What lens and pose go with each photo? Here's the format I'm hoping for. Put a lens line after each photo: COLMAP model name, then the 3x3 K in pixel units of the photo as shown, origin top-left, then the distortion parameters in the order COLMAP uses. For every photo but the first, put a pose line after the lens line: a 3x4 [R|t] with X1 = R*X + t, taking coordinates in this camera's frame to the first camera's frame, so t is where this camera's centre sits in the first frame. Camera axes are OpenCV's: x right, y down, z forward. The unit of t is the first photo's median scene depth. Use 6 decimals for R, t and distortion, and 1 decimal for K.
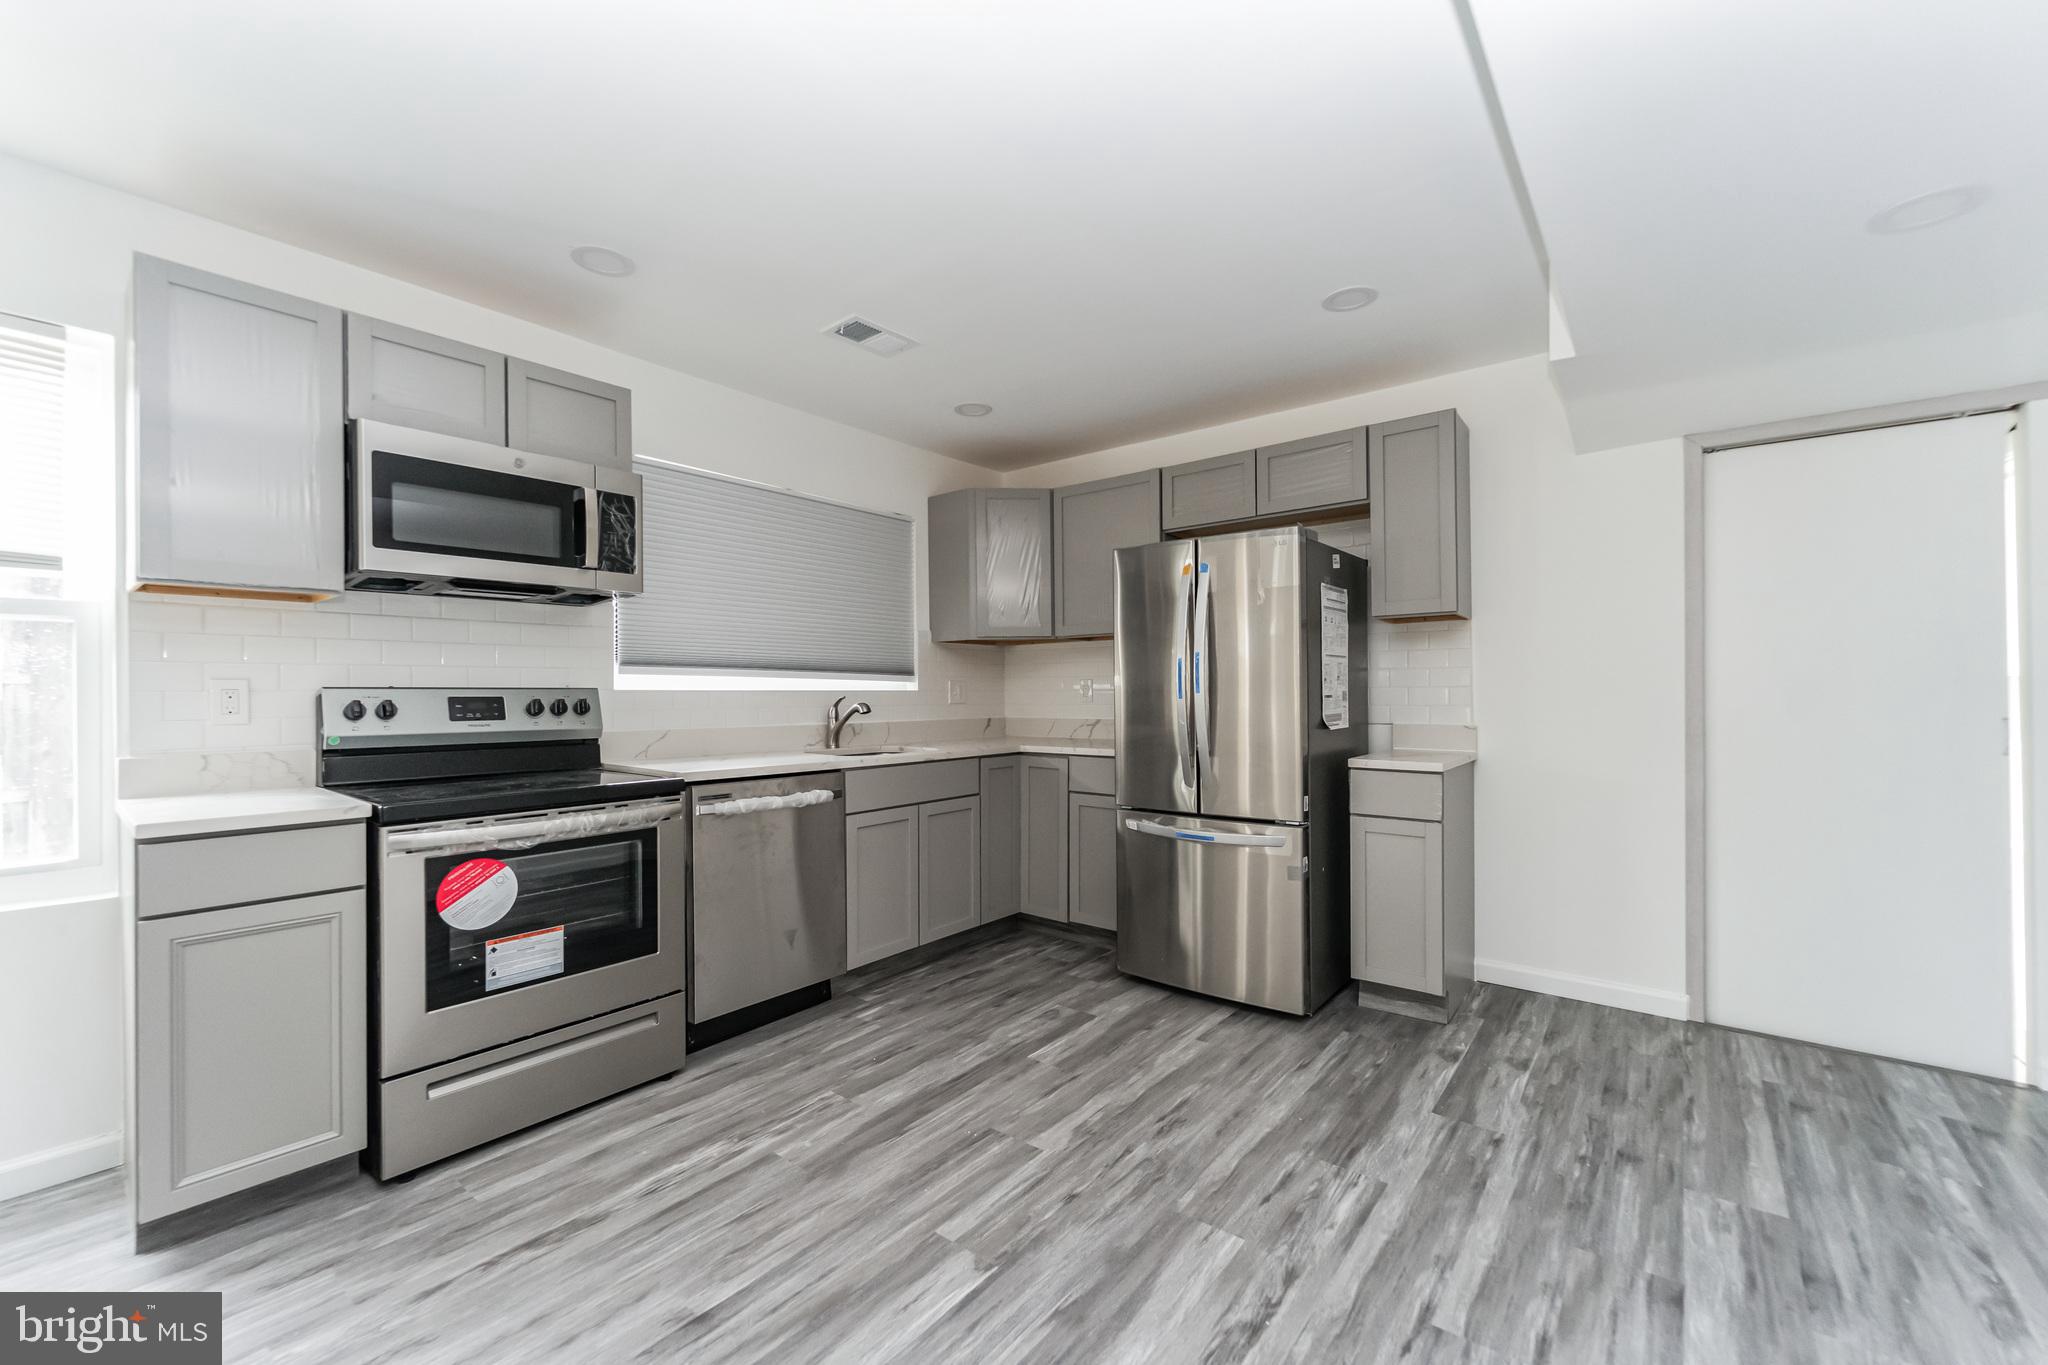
lens RADIAL K [[830.3, 0, 1023.9], [0, 830.3, 687.7], [0, 0, 1]] dist [0.000204, -0.000163]
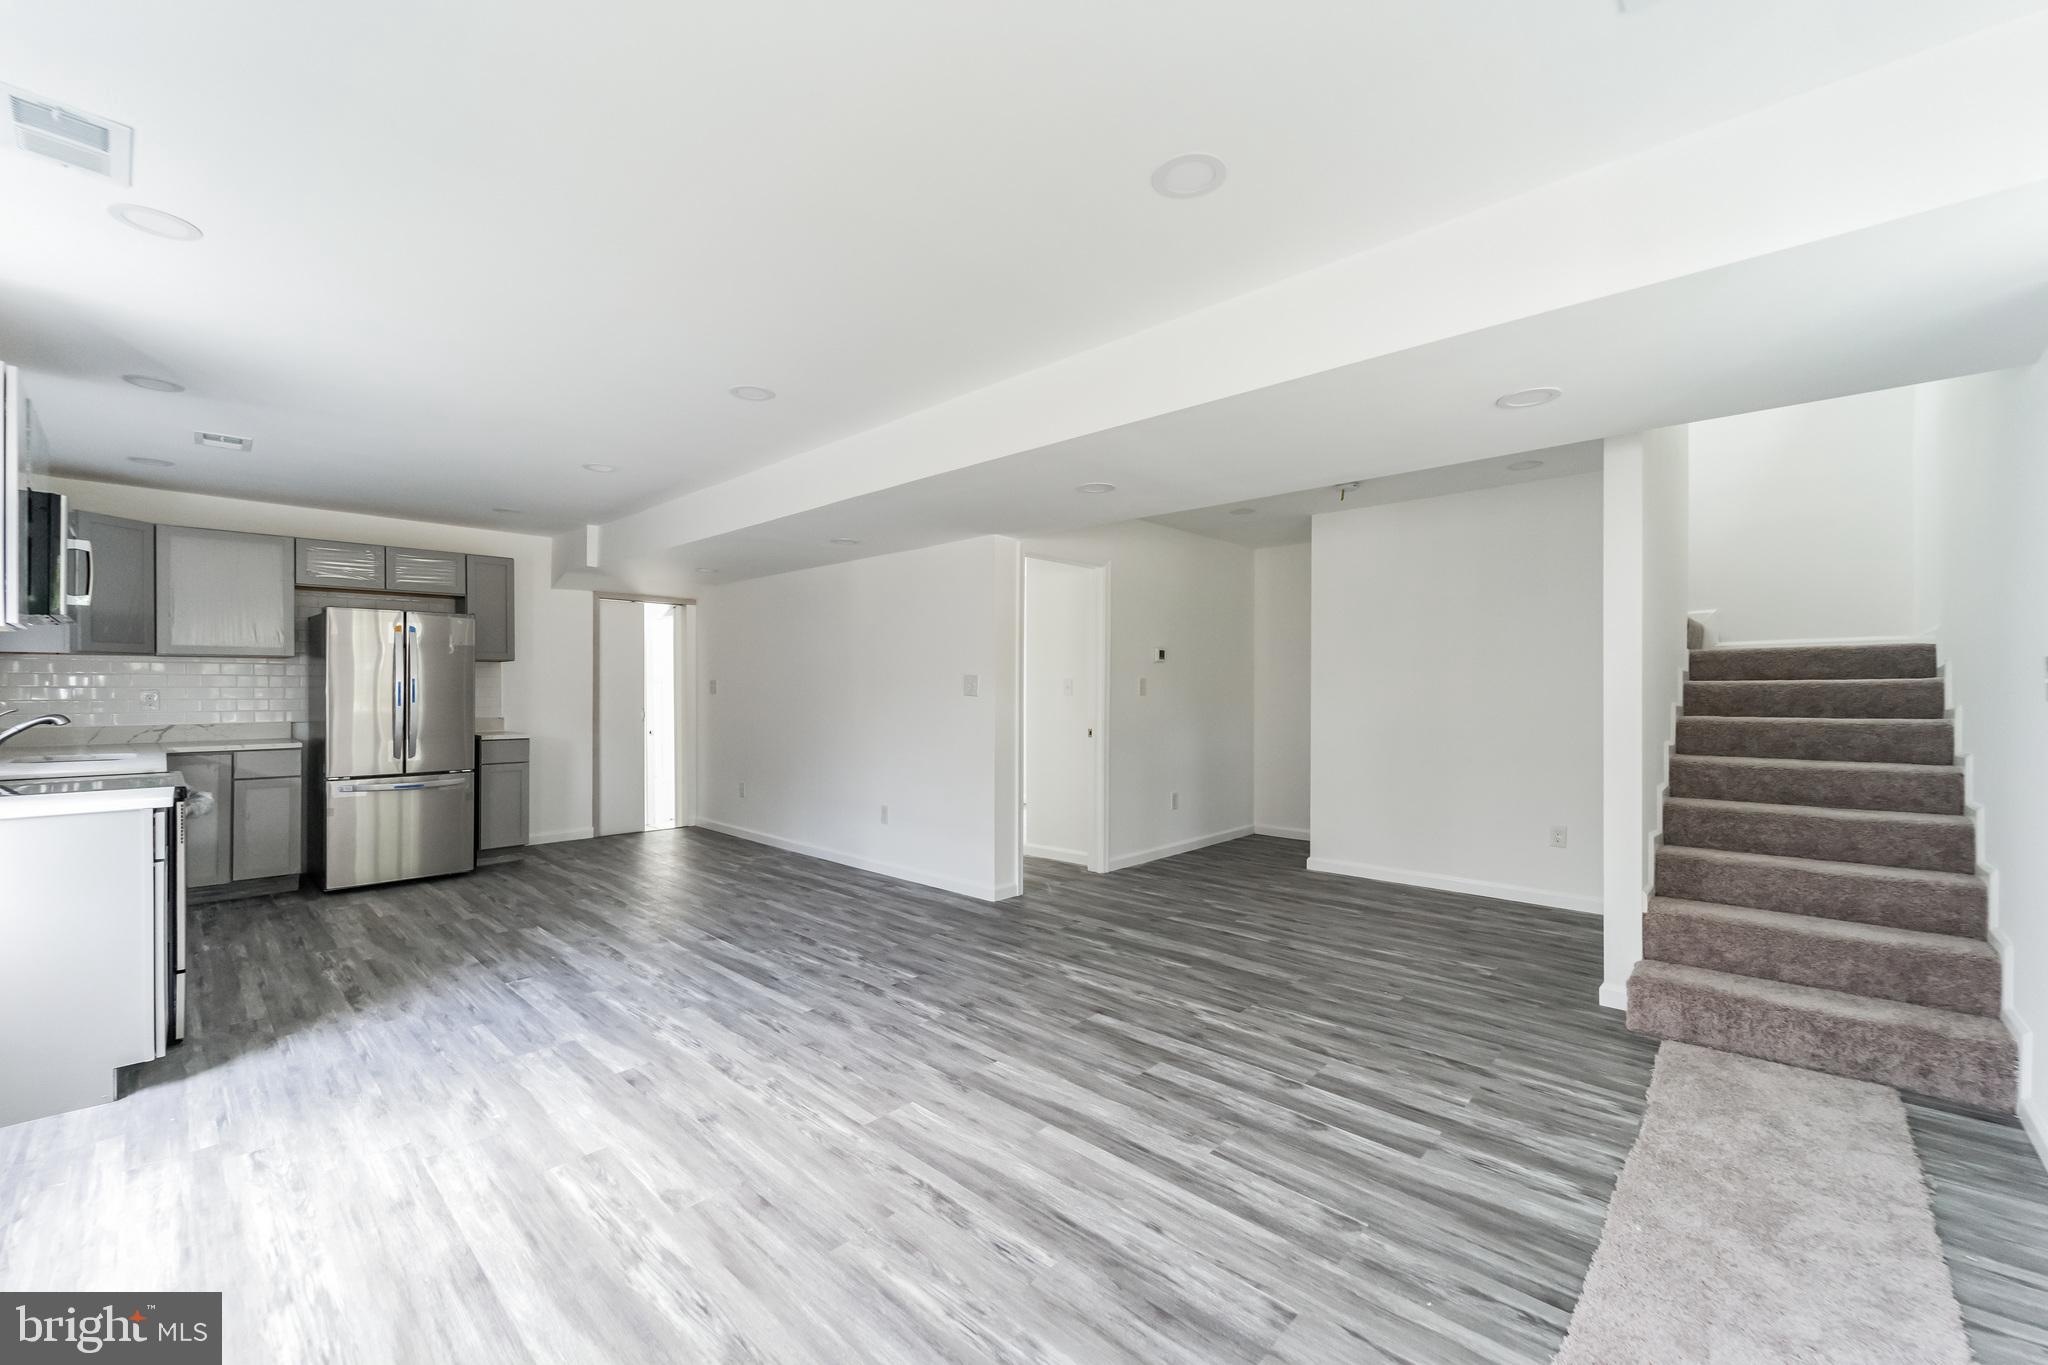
lens RADIAL K [[830.3, 0, 1024.5], [0, 830.3, 684.7], [0, 0, 1]] dist [0.000204, -0.000163]
pose [[0.095632, 0.004497, 0.995407, -1.396792], [-0.007924, 0.999962, -0.003756, -0.033575], [-0.995385, -0.007529, 0.095664, -0.429278]]
